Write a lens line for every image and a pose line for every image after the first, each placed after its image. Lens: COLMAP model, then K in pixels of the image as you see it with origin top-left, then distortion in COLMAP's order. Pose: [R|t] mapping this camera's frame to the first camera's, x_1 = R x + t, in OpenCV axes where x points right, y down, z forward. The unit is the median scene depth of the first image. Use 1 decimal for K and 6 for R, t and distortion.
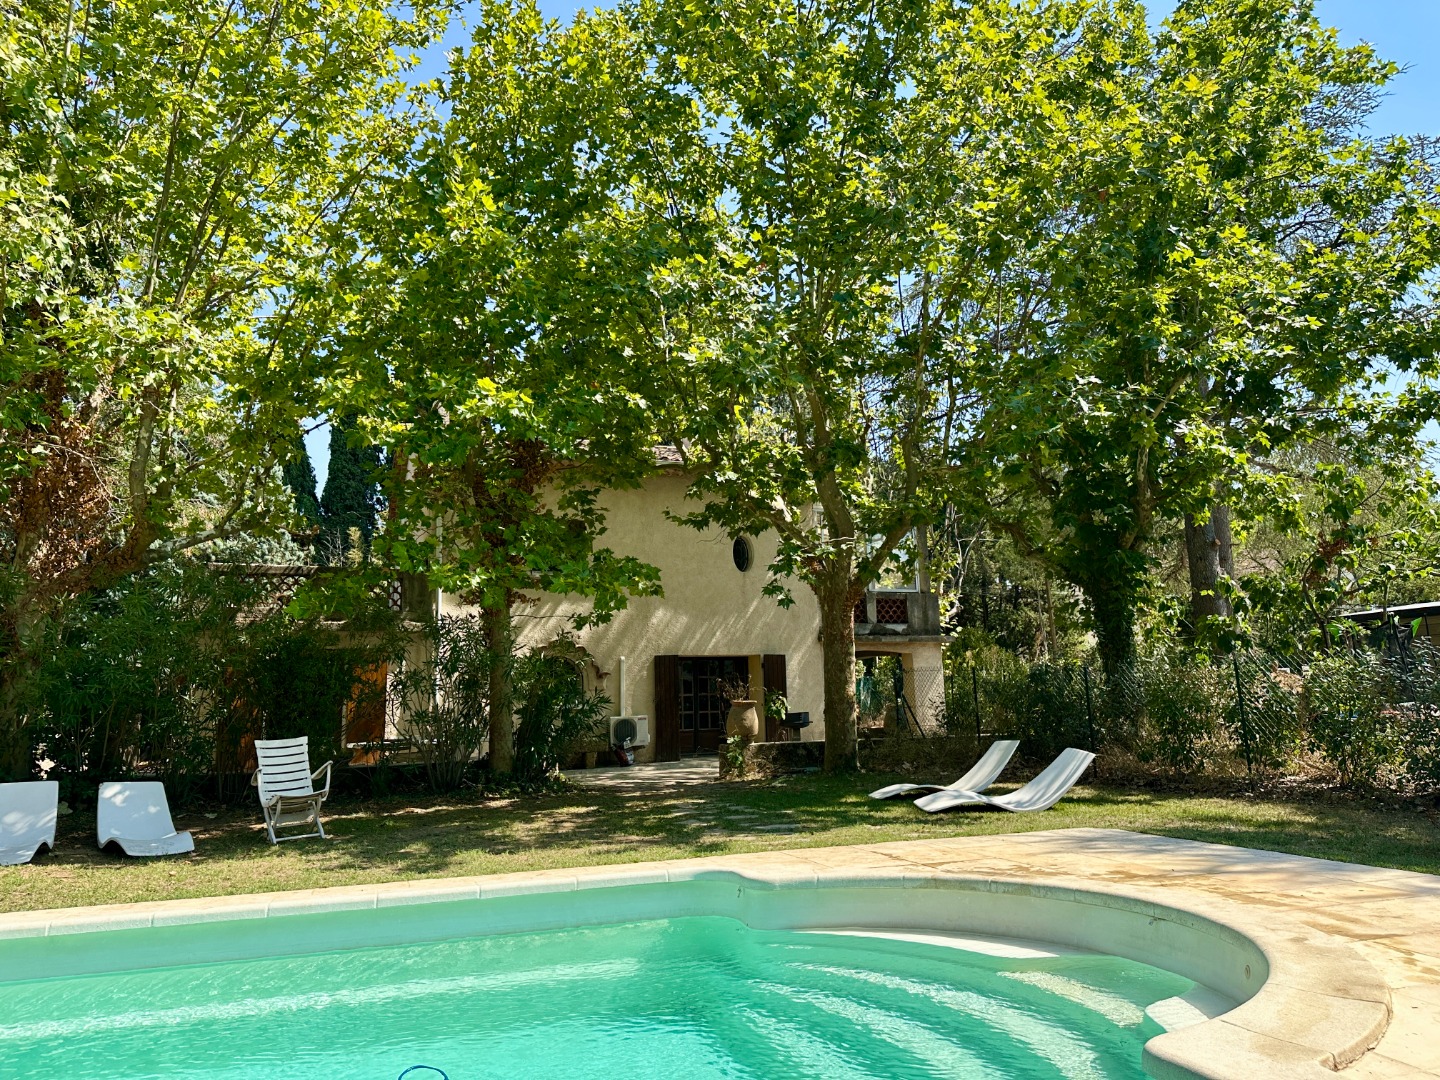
lens RADIAL K [[1051.5, 0, 720.0], [0, 1051.5, 540.0], [0, 0, 1]] dist [-0.010443, -0.005979]
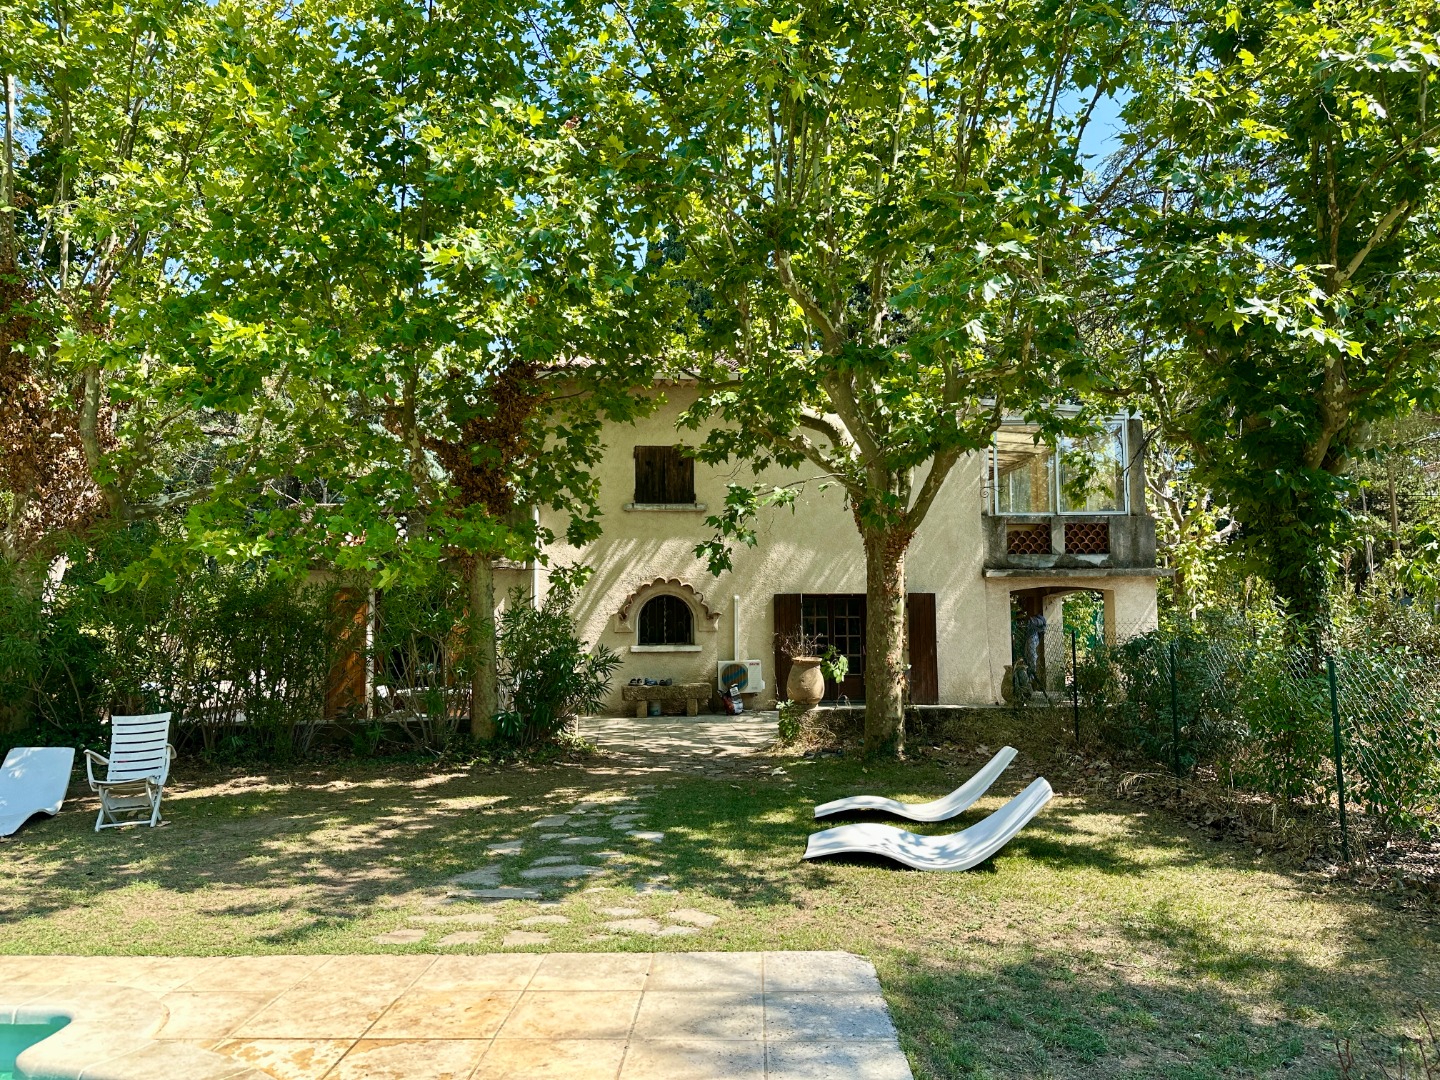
lens RADIAL K [[1051.5, 0, 720.0], [0, 1051.5, 540.0], [0, 0, 1]] dist [-0.010443, -0.005979]
pose [[0.934212, -0.000850, -0.356718, 0.202580], [0.036674, 0.994927, 0.093674, -0.020690], [0.354829, -0.100594, 0.929504, 0.141470]]
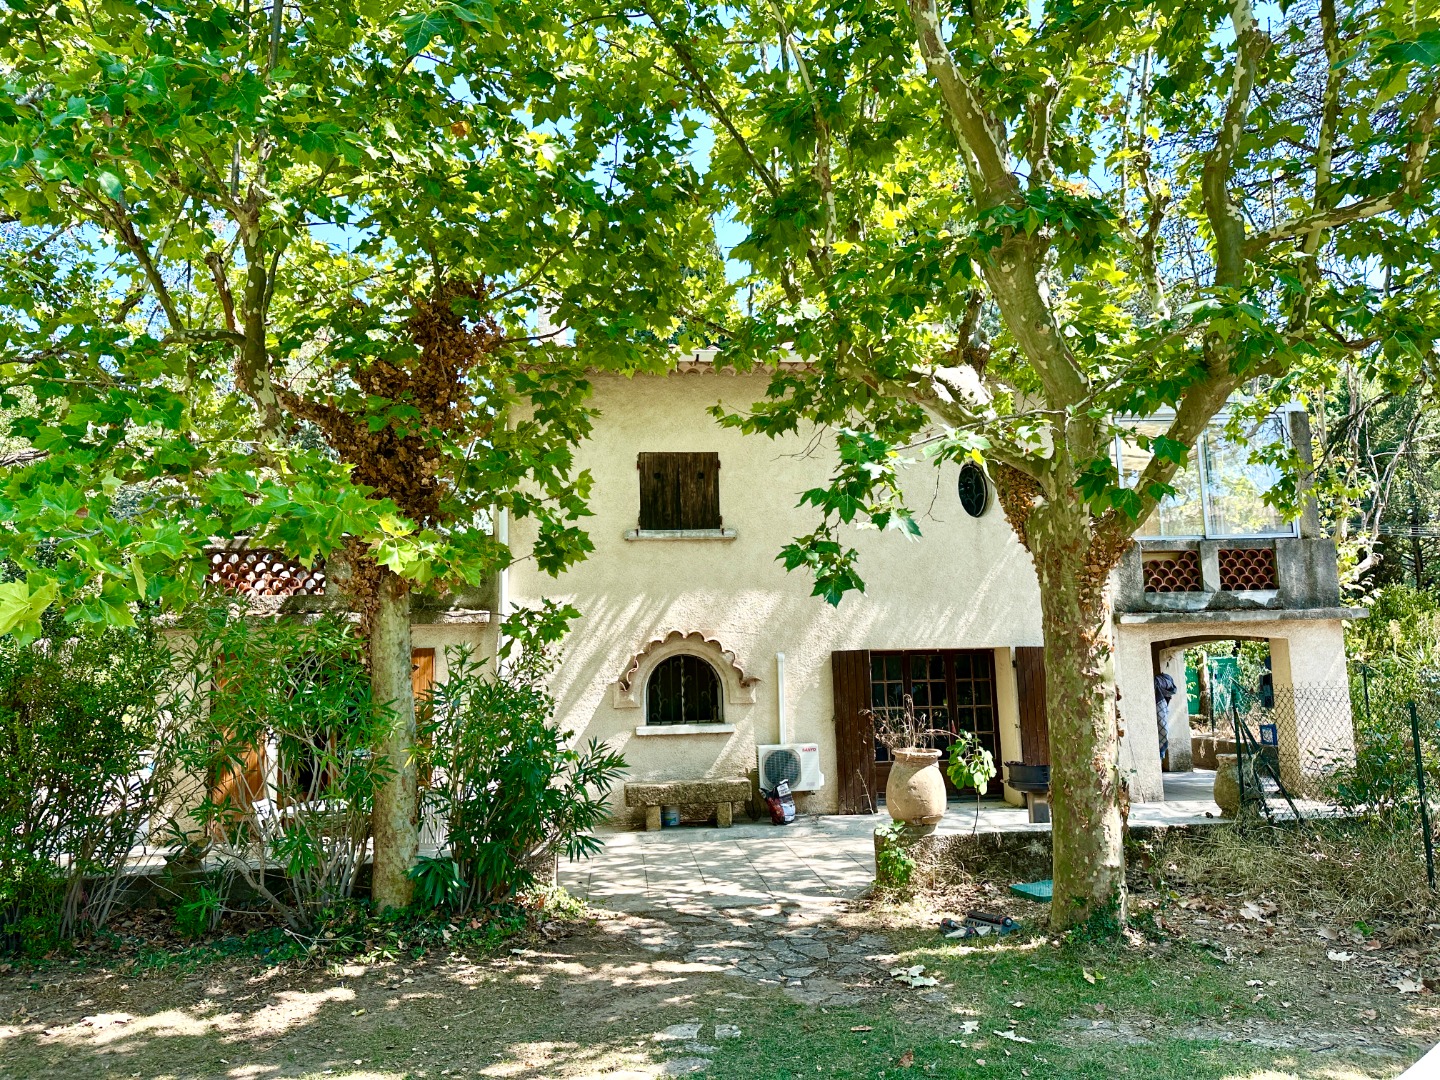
lens RADIAL K [[1007.9, 0, 720.0], [0, 1007.9, 540.0], [0, 0, 1]] dist [0.052582, -0.095426]
pose [[0.936837, -0.039100, -0.347575, 0.087700], [0.053062, 0.998118, 0.030738, 0.016765], [0.345719, -0.047239, 0.937148, 0.365049]]
